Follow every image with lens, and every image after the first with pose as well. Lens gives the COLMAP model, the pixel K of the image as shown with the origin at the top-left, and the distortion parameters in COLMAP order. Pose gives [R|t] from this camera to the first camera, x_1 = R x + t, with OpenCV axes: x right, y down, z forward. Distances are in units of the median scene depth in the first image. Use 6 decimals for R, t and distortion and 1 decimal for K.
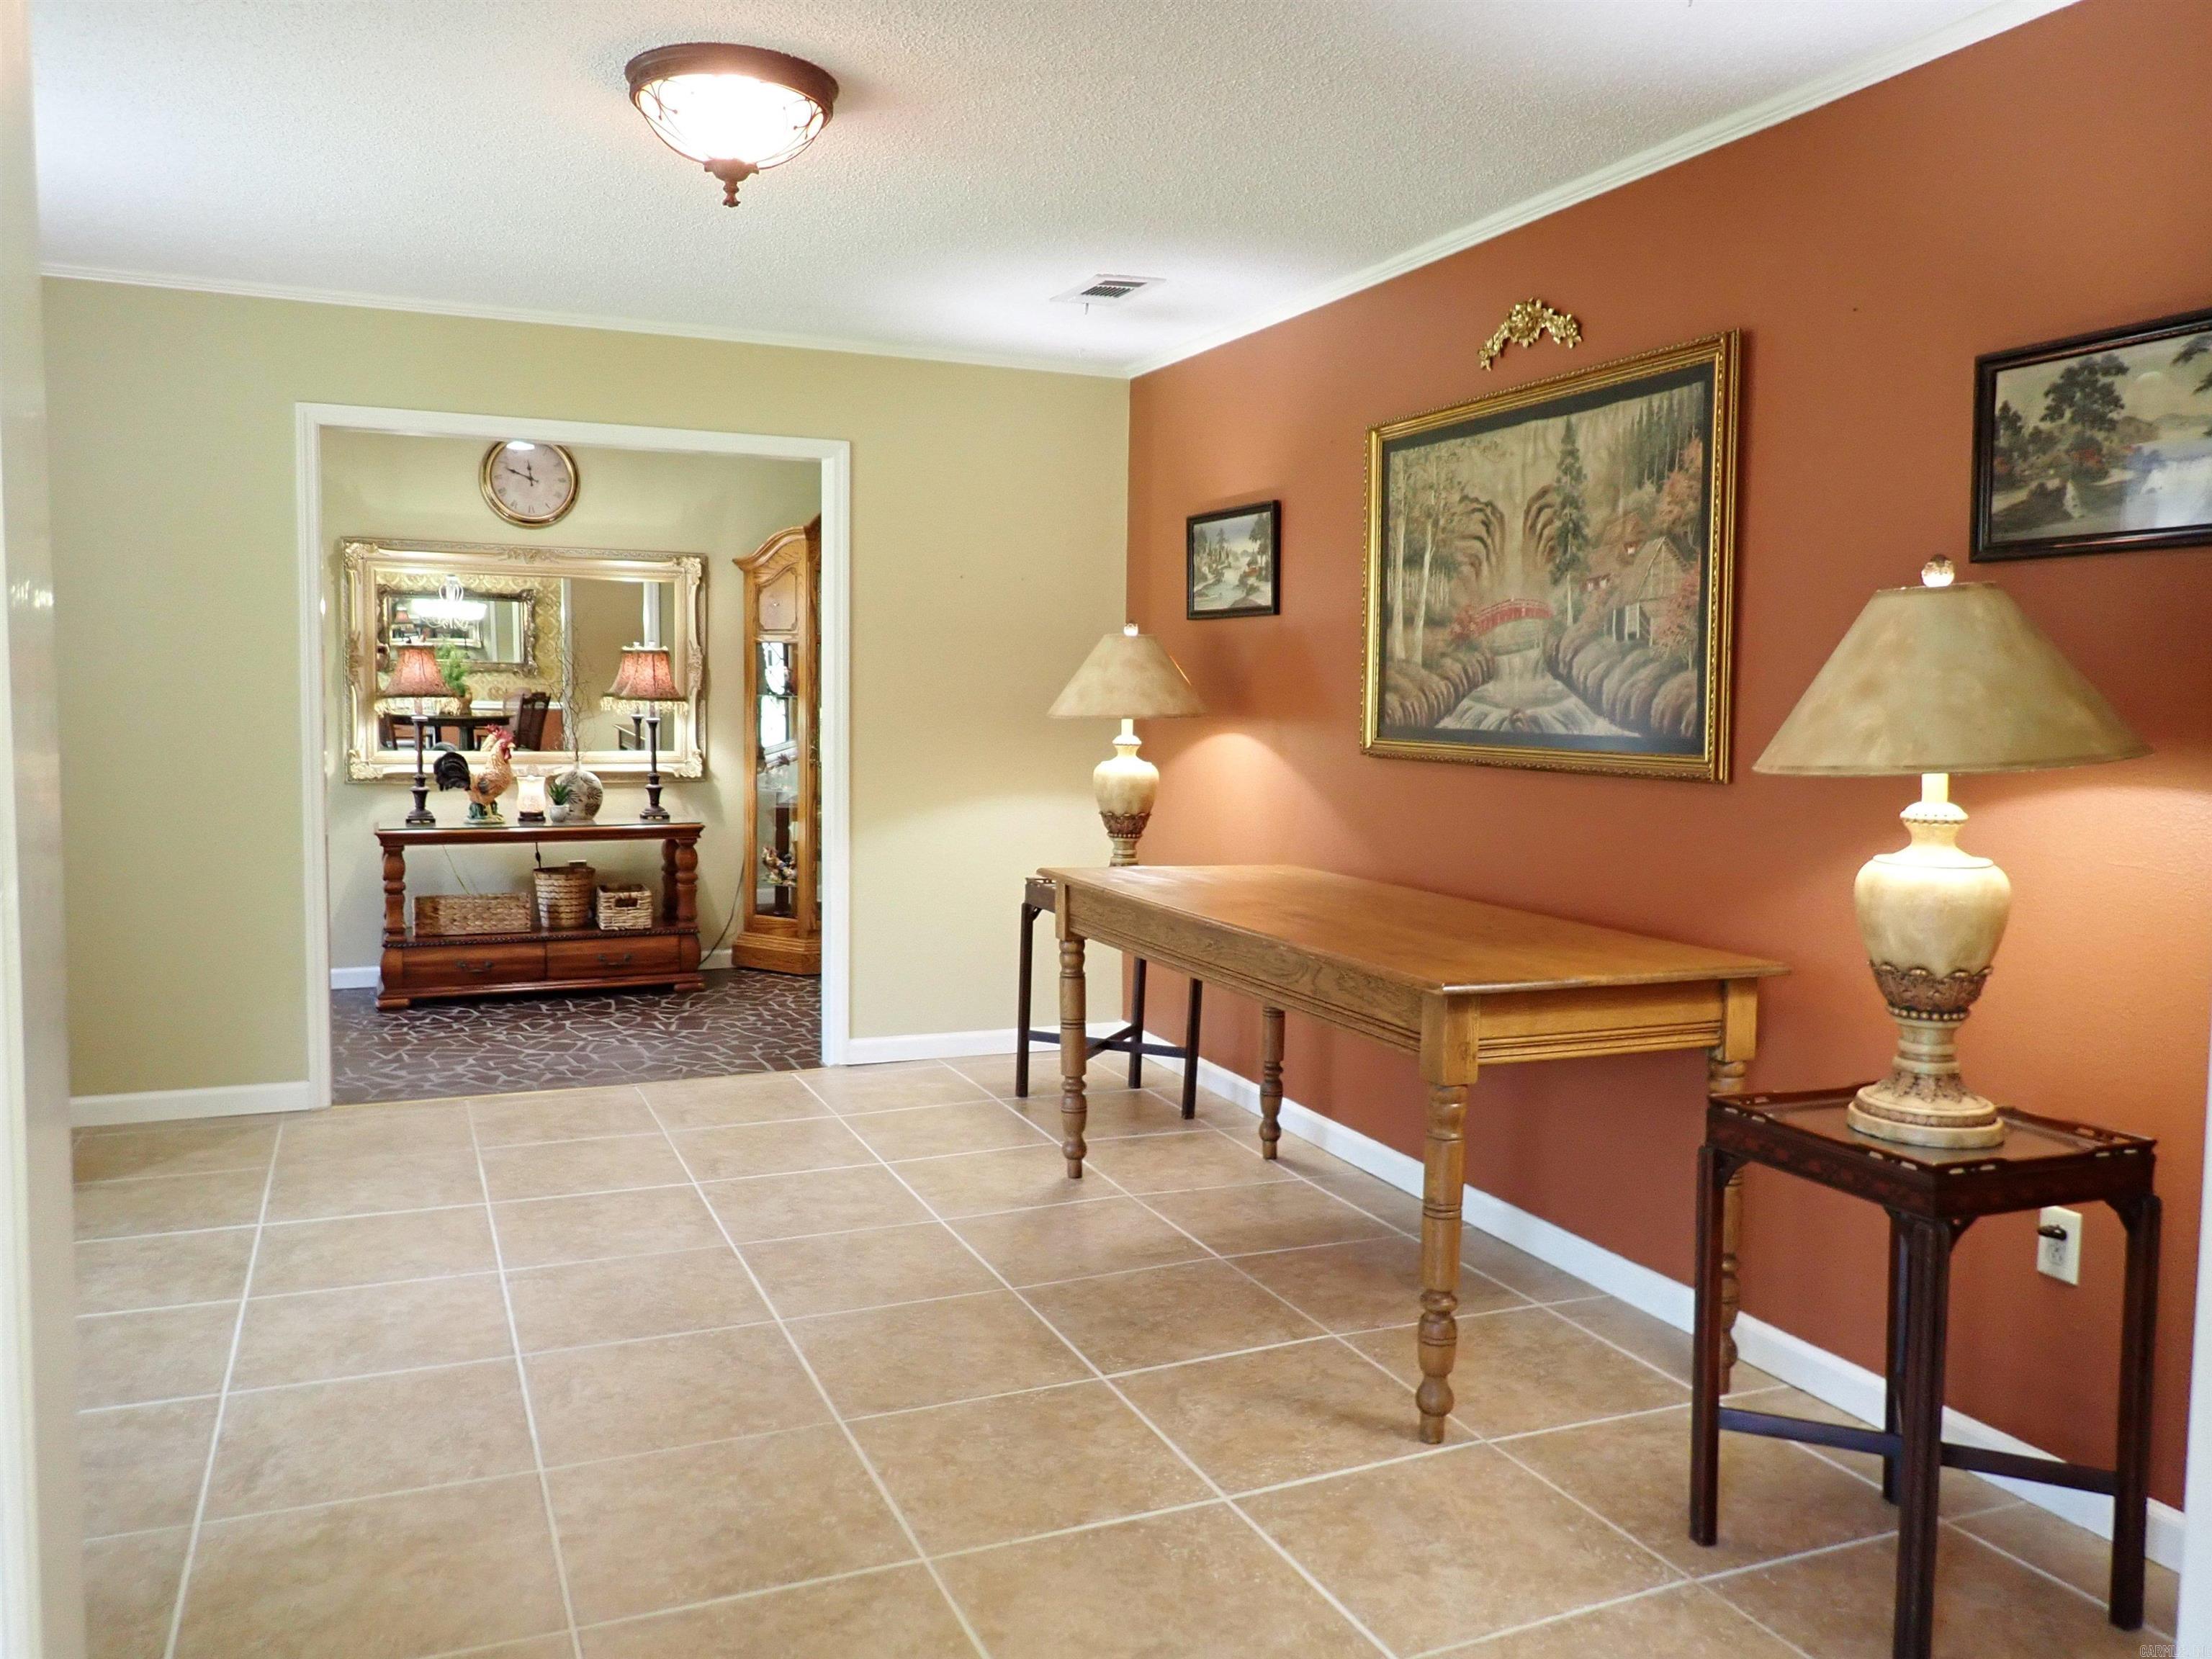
lens RADIAL K [[1631.9, 0, 1062.3], [0, 1631.9, 796.5], [0, 0, 1]] dist [0.006174, -0.001199]
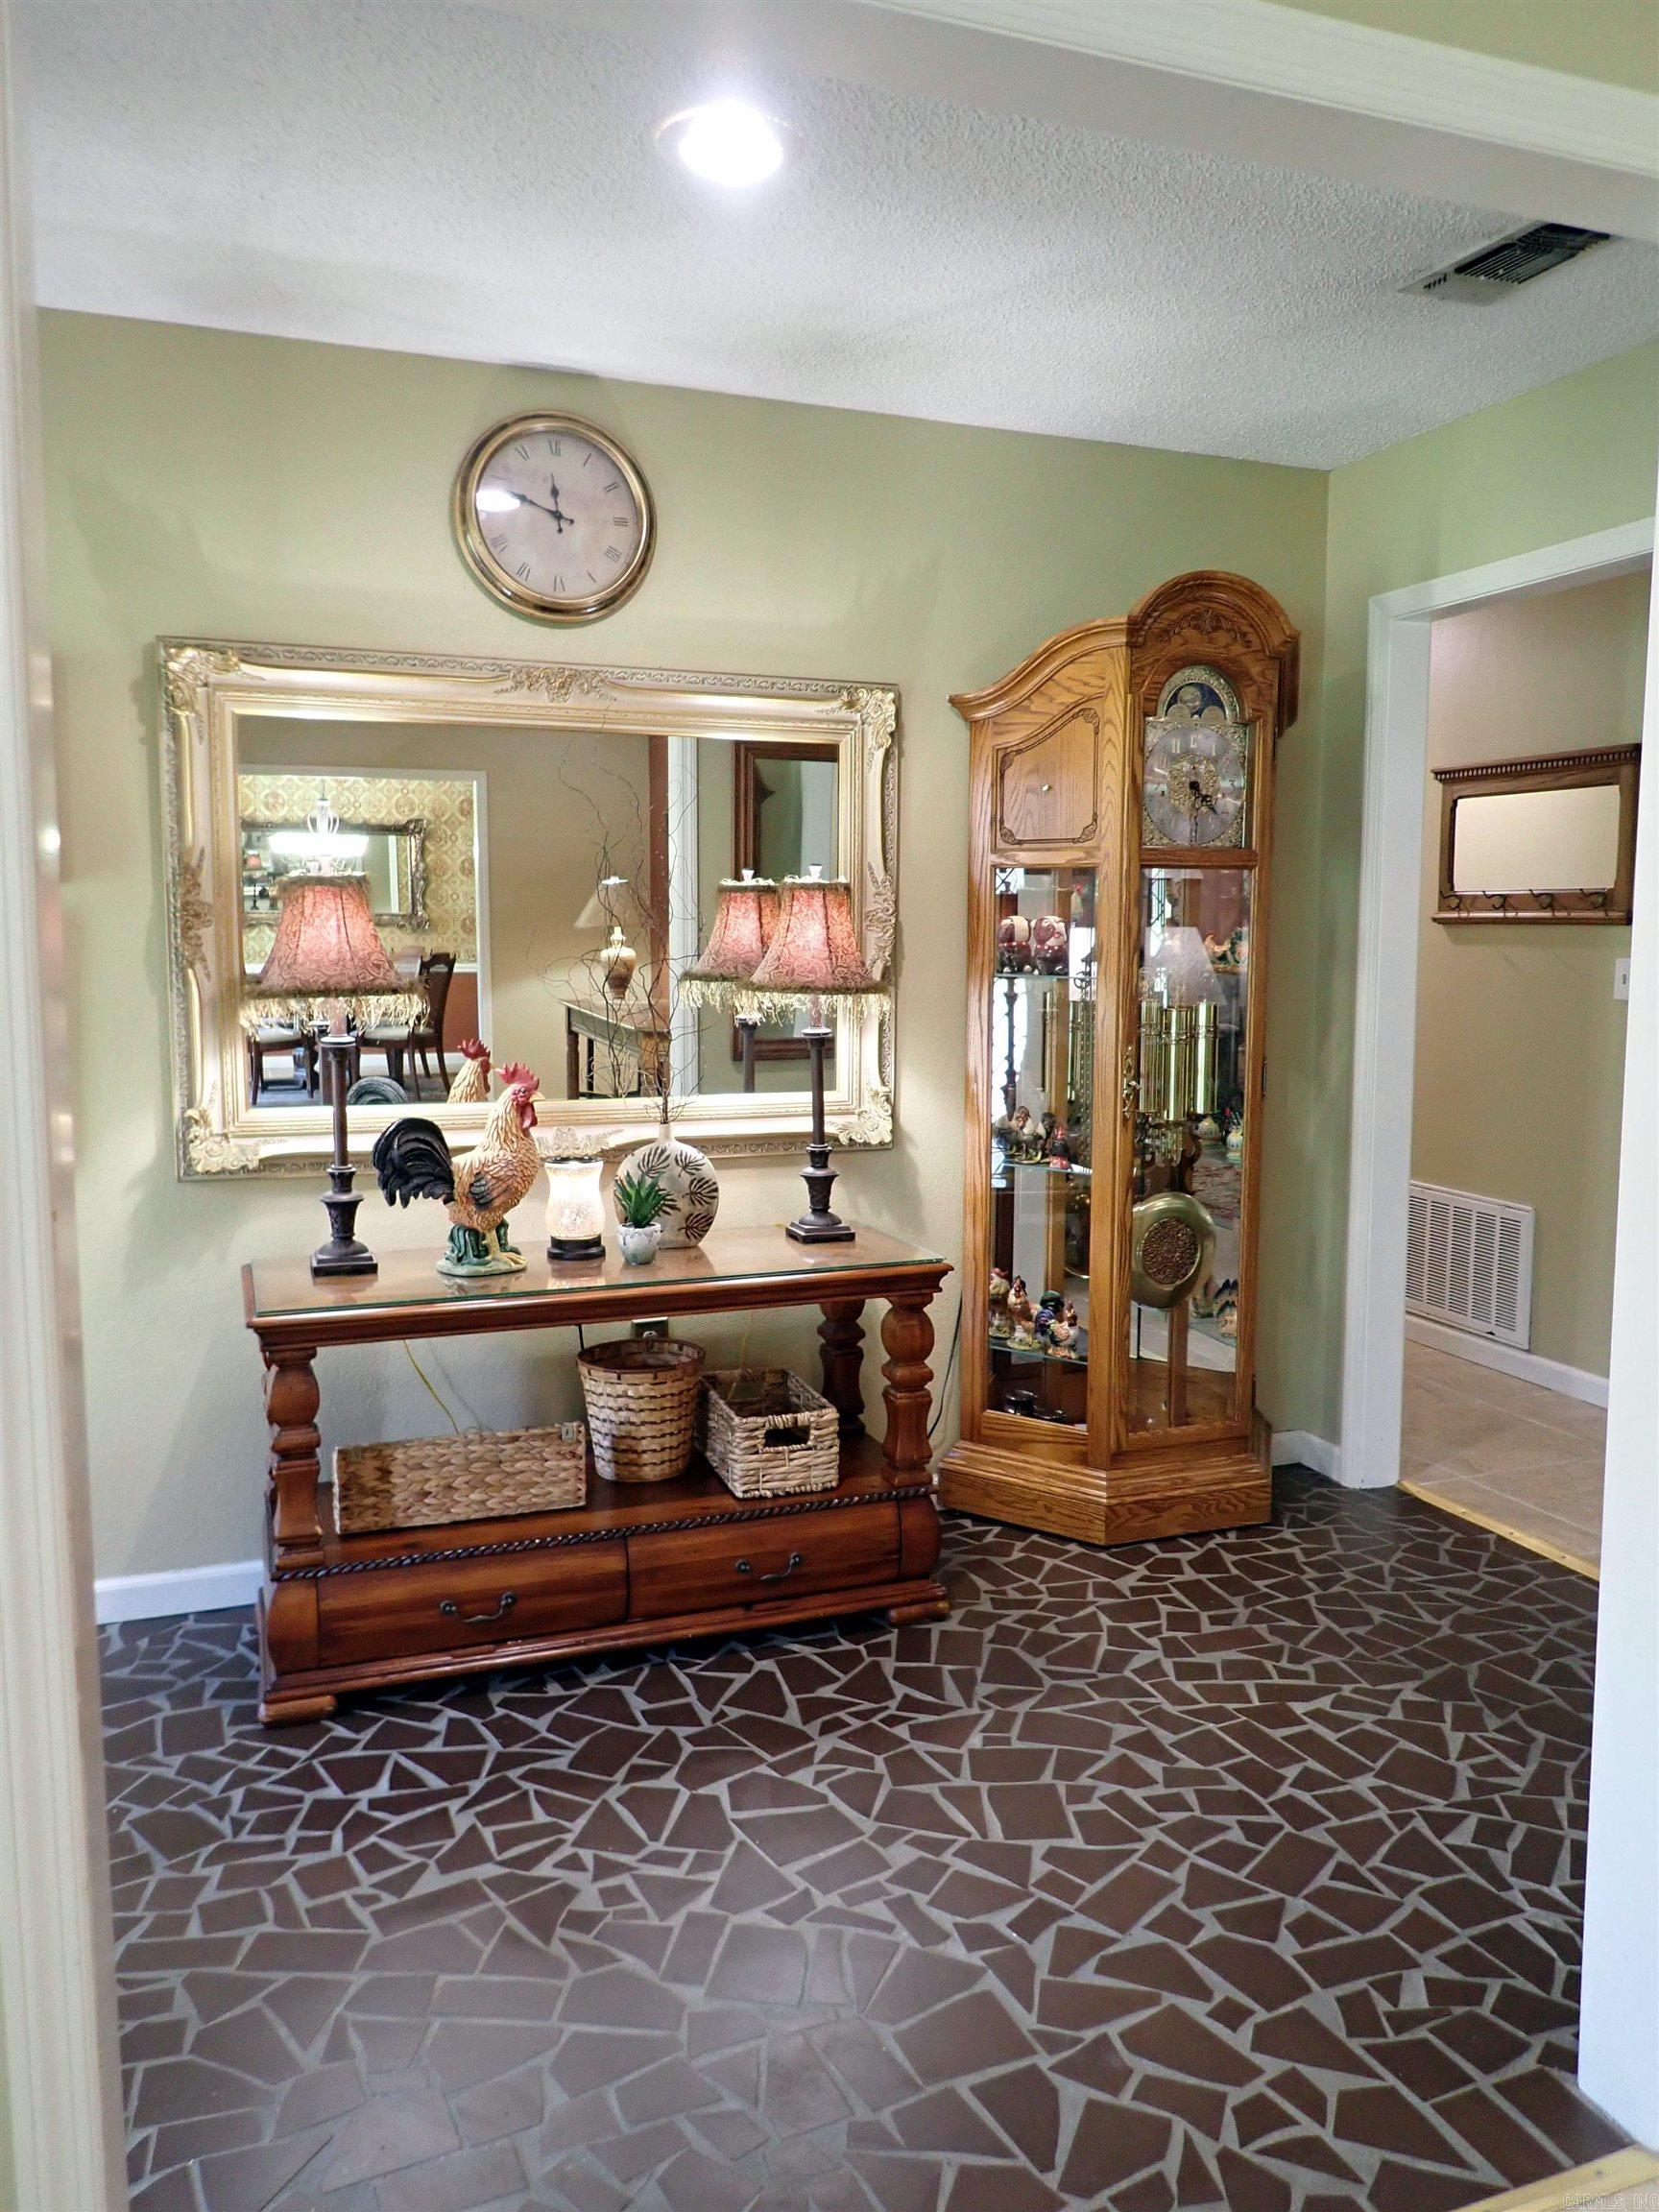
lens RADIAL K [[1631.9, 0, 836.0], [0, 1631.9, 1108.3], [0, 0, 1]] dist [0.006174, -0.001199]
pose [[0.999142, -0.005296, -0.041070, -0.232304], [0.006948, 0.999169, 0.040174, -0.045109], [0.040823, -0.040425, 0.998348, 0.542421]]
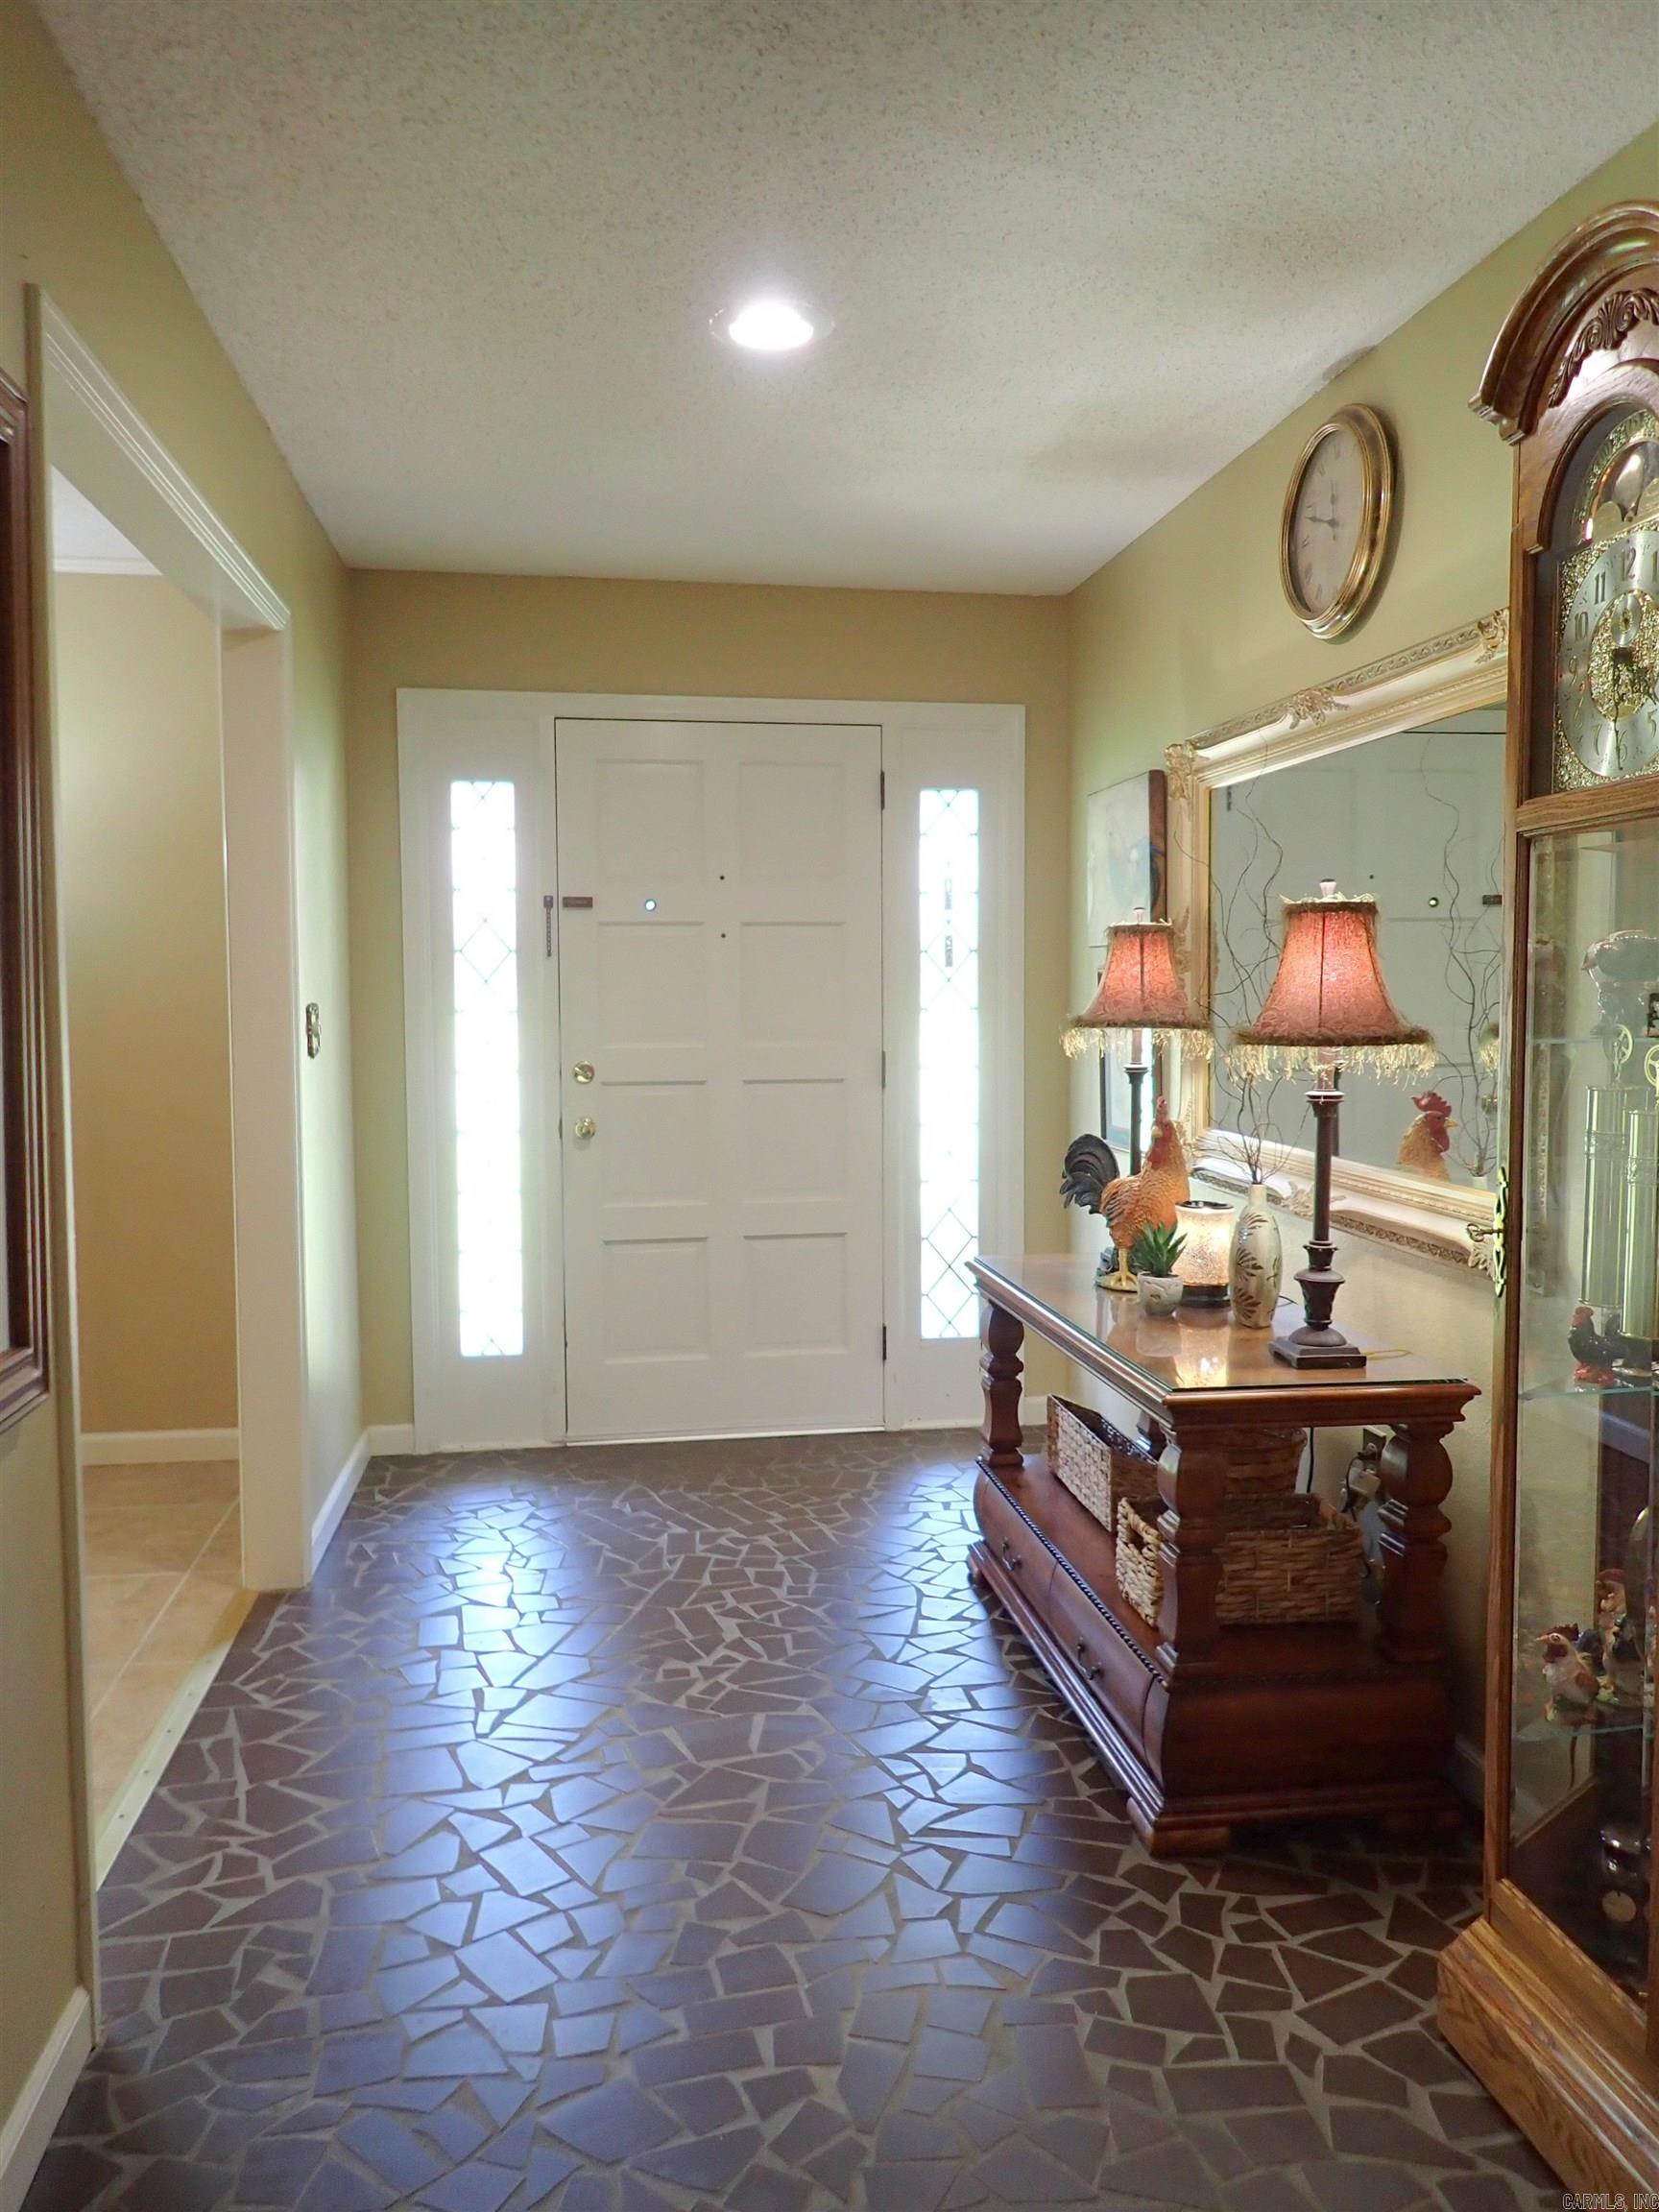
lens RADIAL K [[1631.9, 0, 817.2], [0, 1631.9, 1105.8], [0, 0, 1]] dist [0.006174, -0.001199]
pose [[-0.244284, 0.058796, -0.967920, 0.127691], [-0.061060, 0.995247, 0.075866, -0.064303], [0.967779, 0.077634, -0.239533, 1.002473]]
